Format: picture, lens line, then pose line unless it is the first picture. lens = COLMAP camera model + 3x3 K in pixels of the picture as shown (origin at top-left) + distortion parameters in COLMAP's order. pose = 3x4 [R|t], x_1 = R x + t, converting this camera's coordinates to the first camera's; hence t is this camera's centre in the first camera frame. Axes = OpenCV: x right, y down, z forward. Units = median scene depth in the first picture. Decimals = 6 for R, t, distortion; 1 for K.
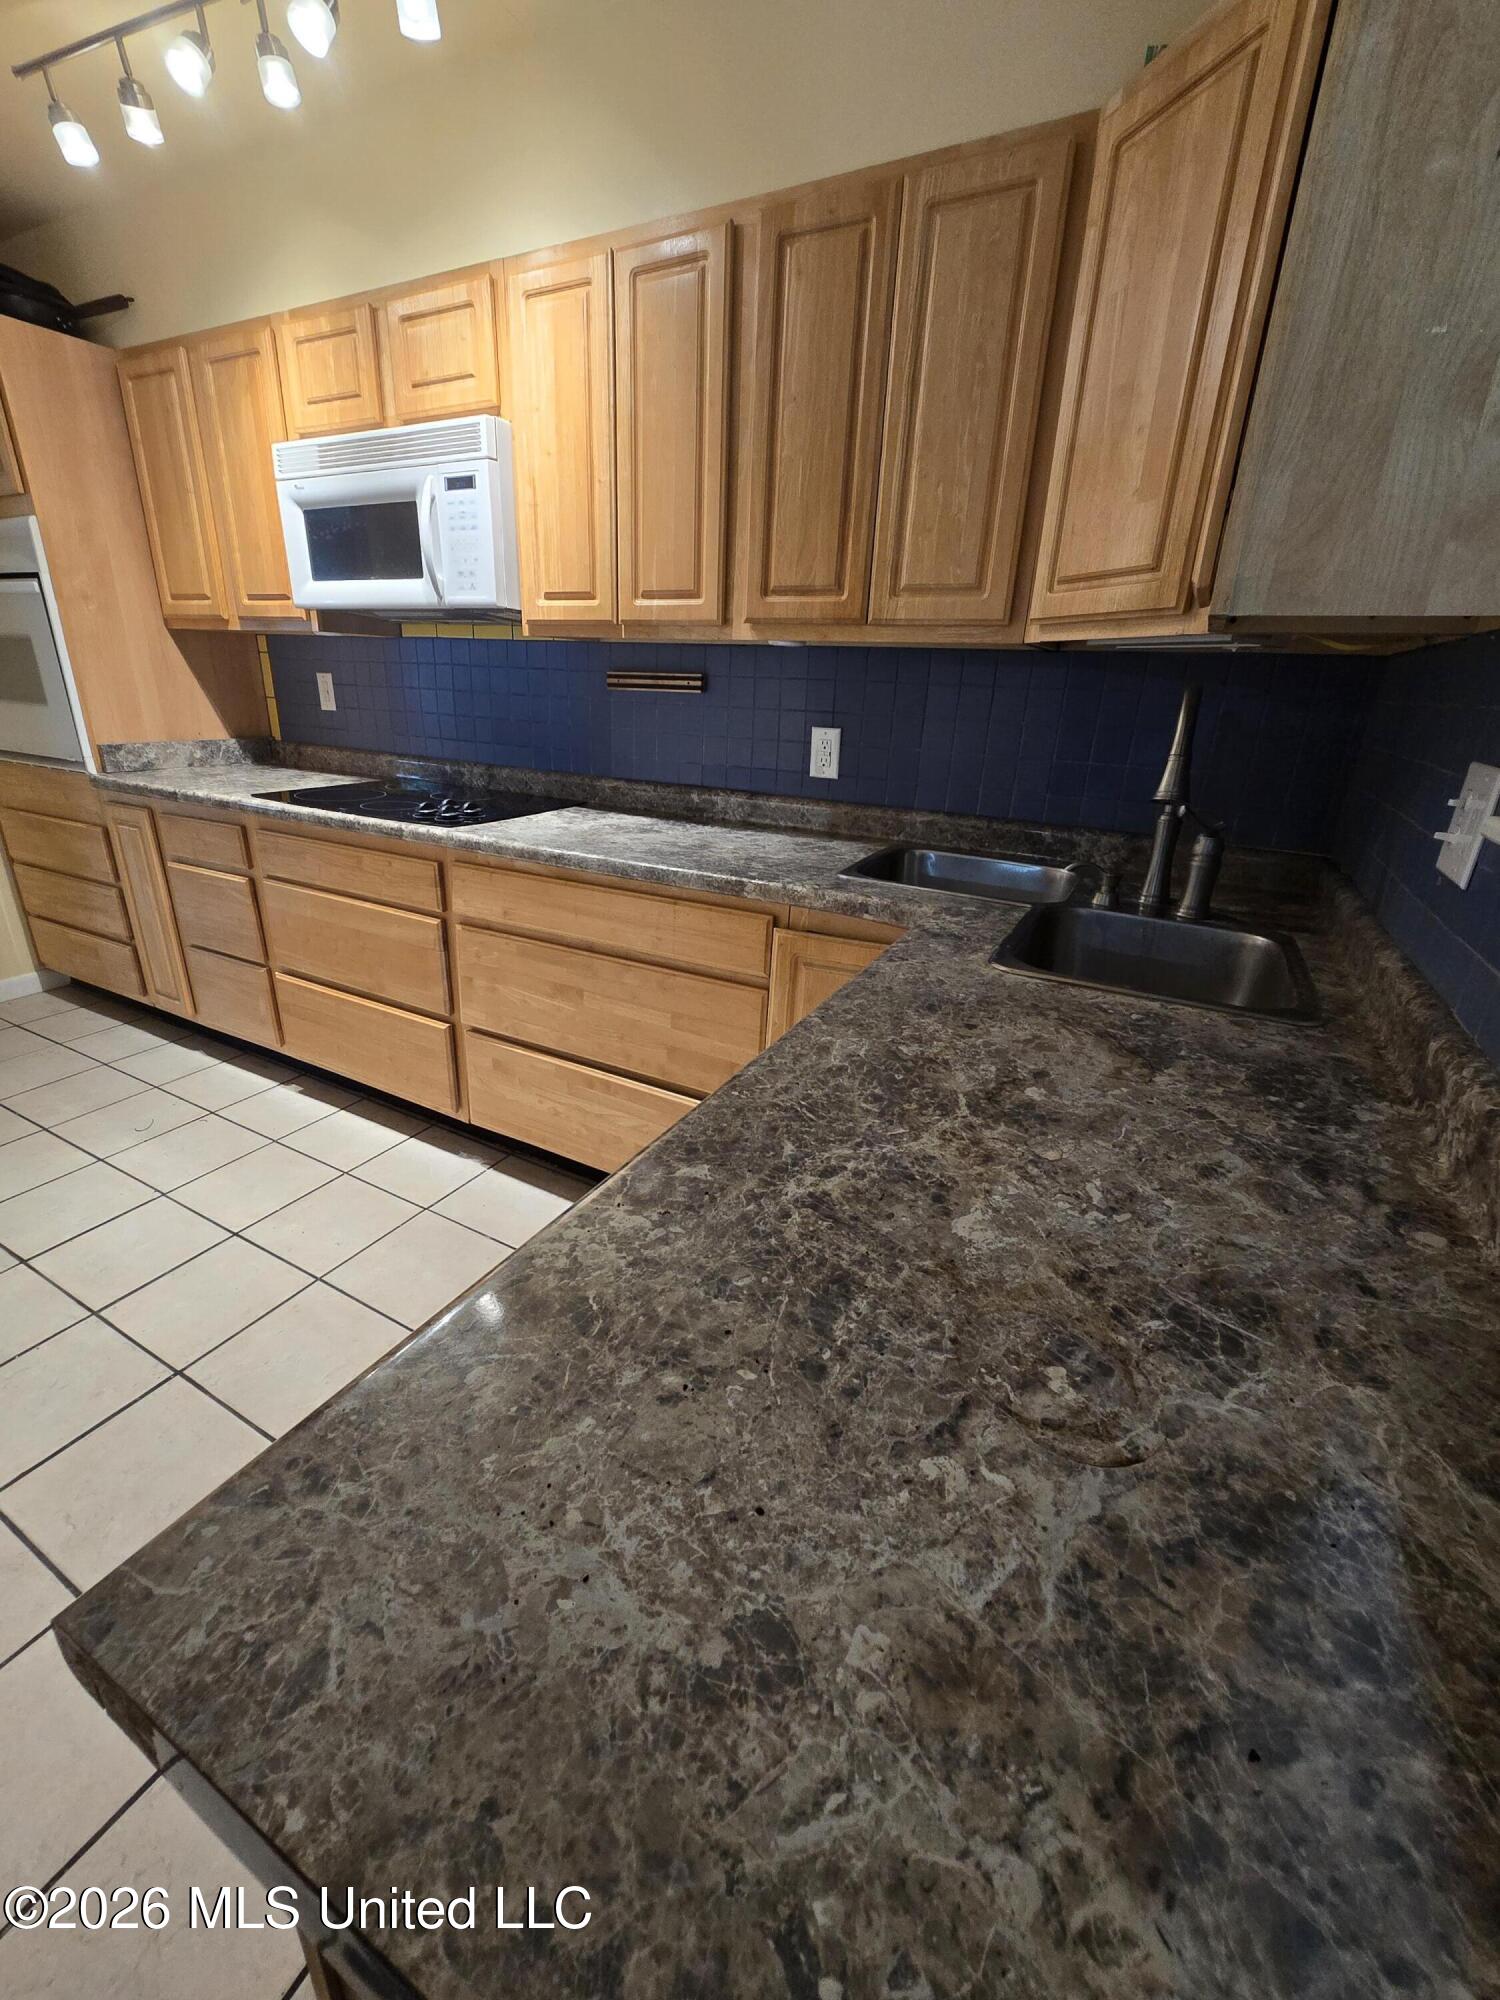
lens RADIAL K [[829.2, 0, 742.4], [0, 829.2, 980.2], [0, 0, 1]] dist [-0.003869, 0.000298]
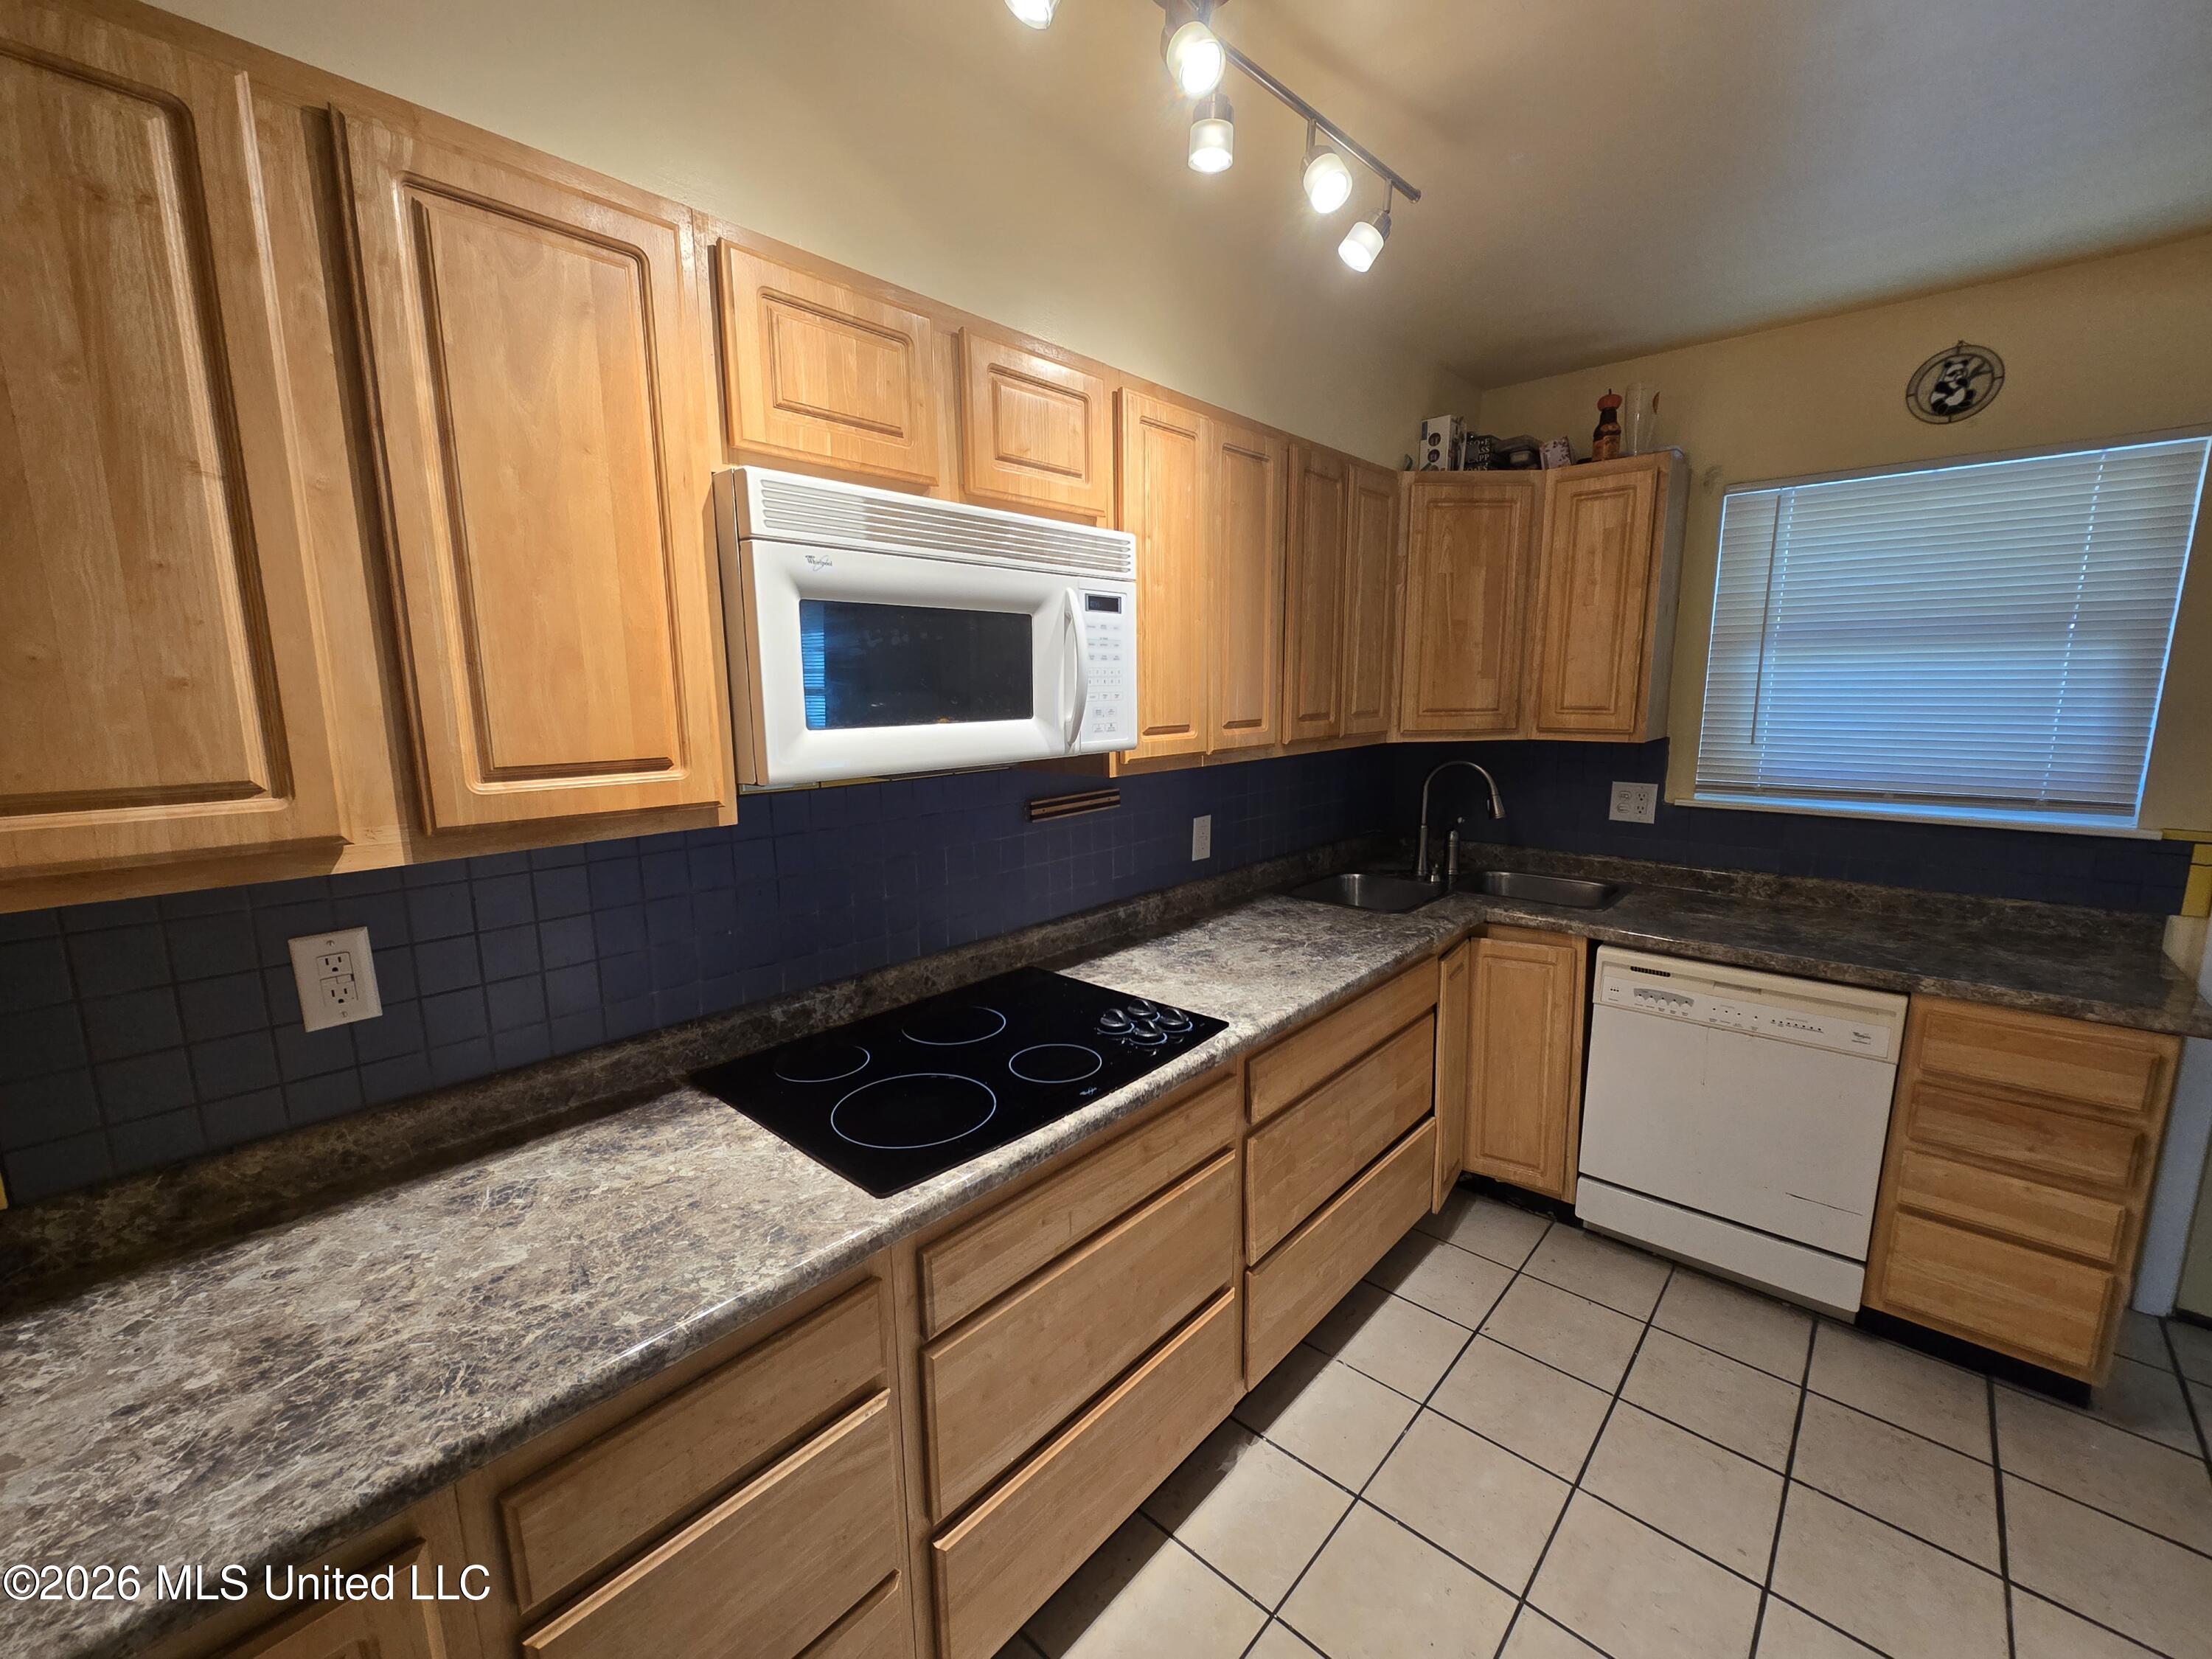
lens RADIAL K [[901.7, 0, 1106.0], [0, 901.7, 829.5], [0, 0, 1]] dist [-0.000559, 0.000412]
pose [[0.240091, -0.196029, 0.950752, -1.401007], [0.349100, 0.931312, 0.103863, -0.587549], [-0.905806, 0.306971, 0.292033, 0.977410]]
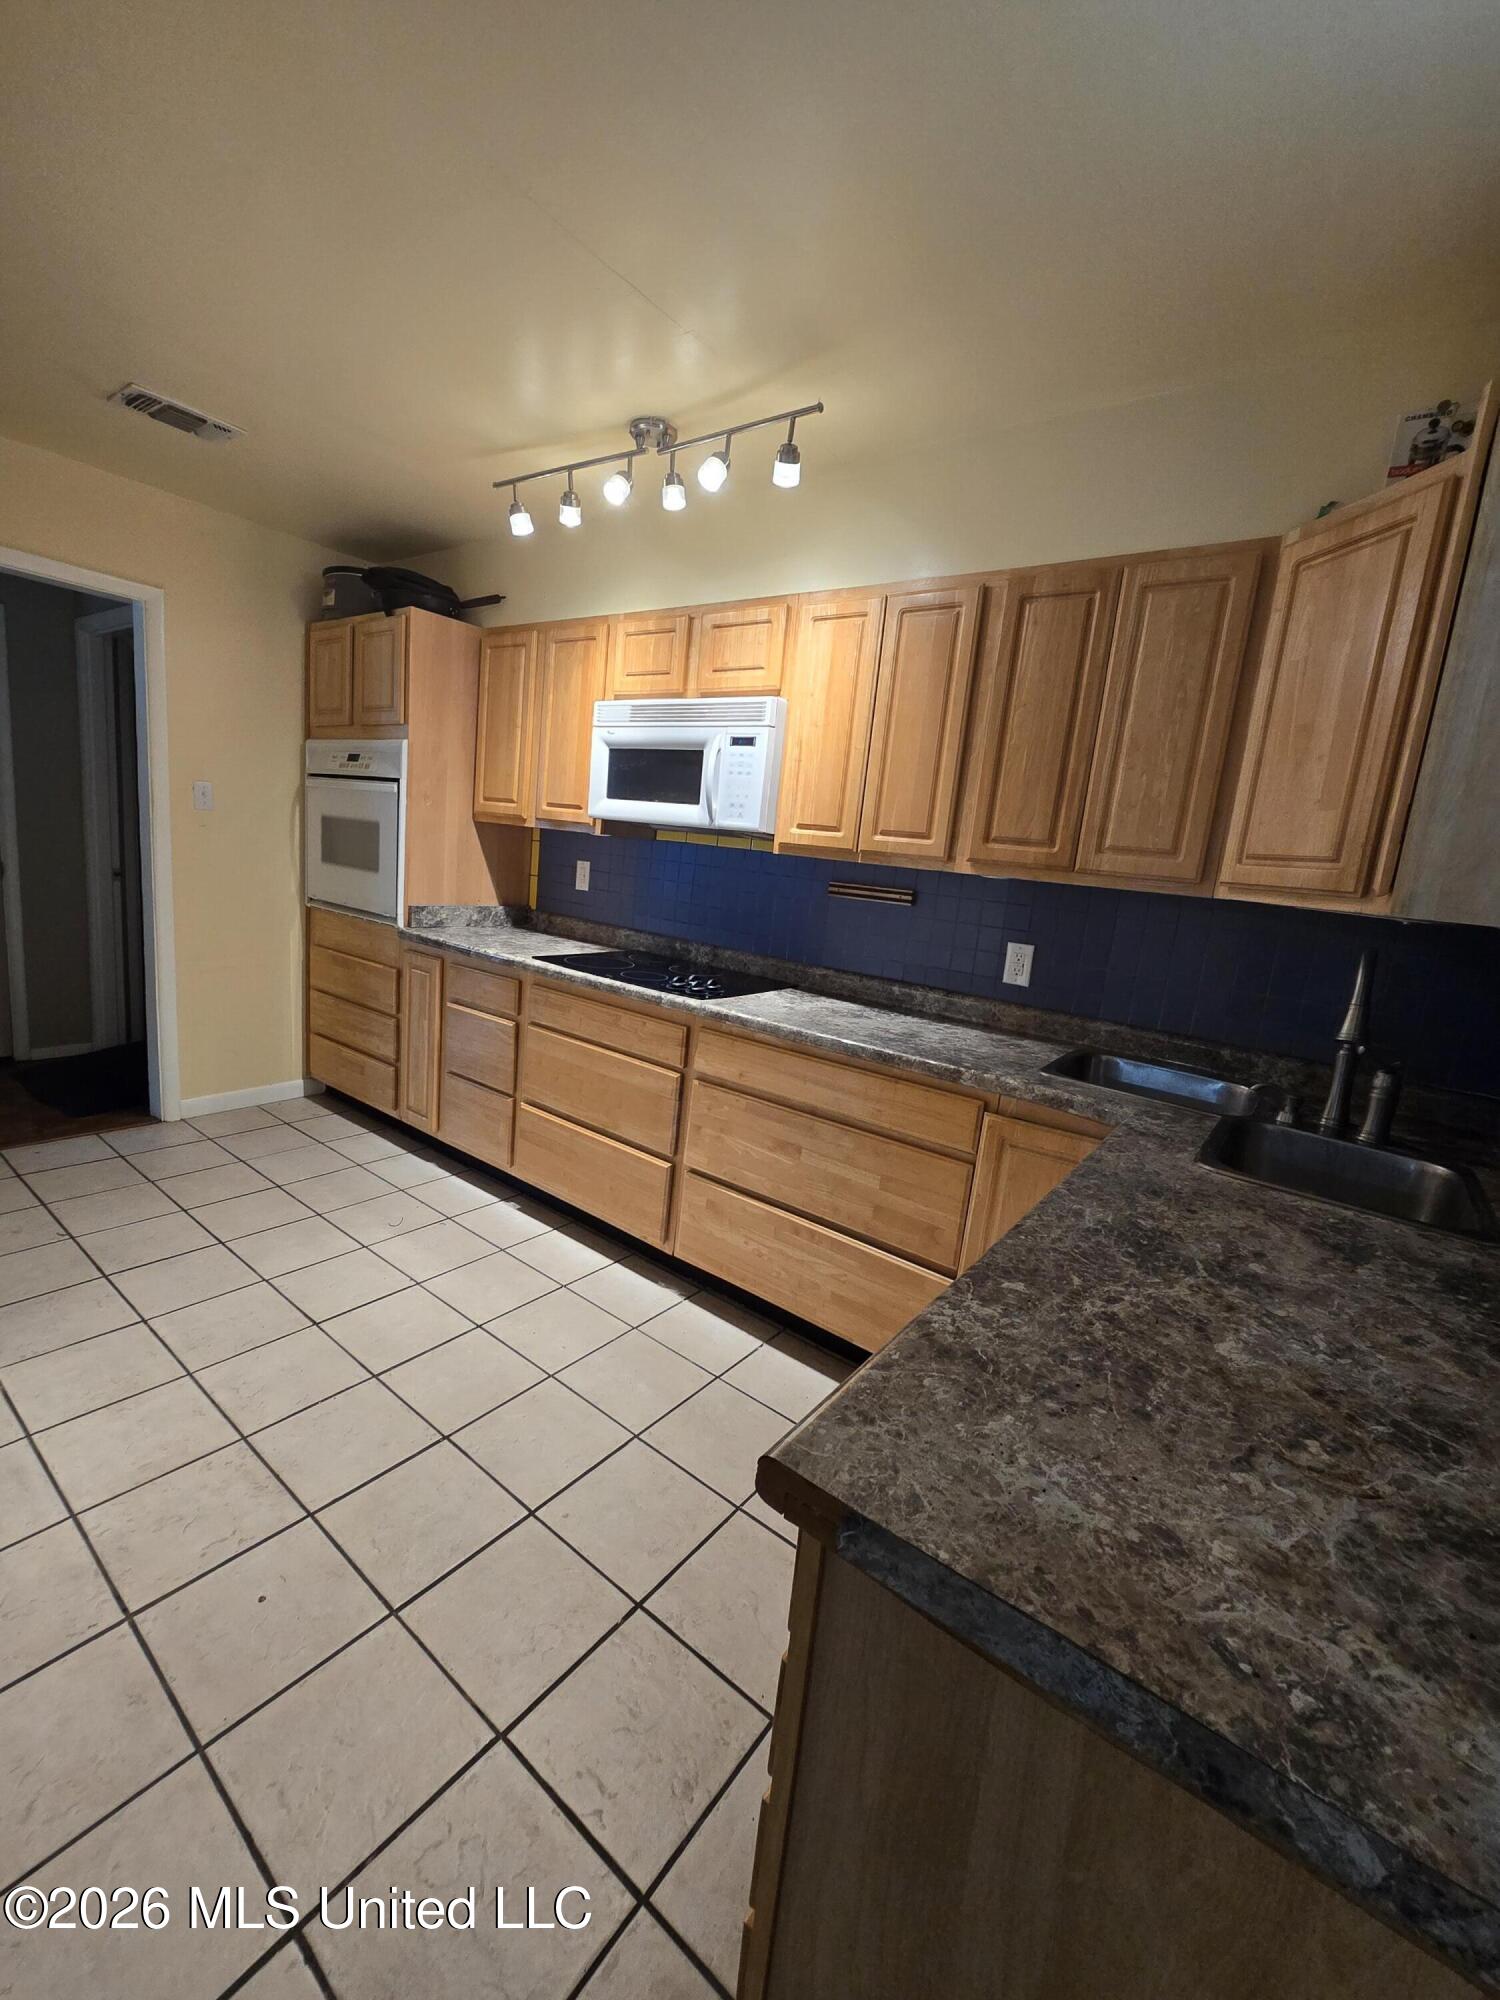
lens RADIAL K [[829.2, 0, 742.4], [0, 829.2, 980.2], [0, 0, 1]] dist [-0.003869, 0.000298]
pose [[0.986338, 0.083631, -0.141924, -0.149609], [-0.110183, 0.975390, -0.190981, 0.017224], [0.122459, 0.204010, 0.971279, -0.226022]]
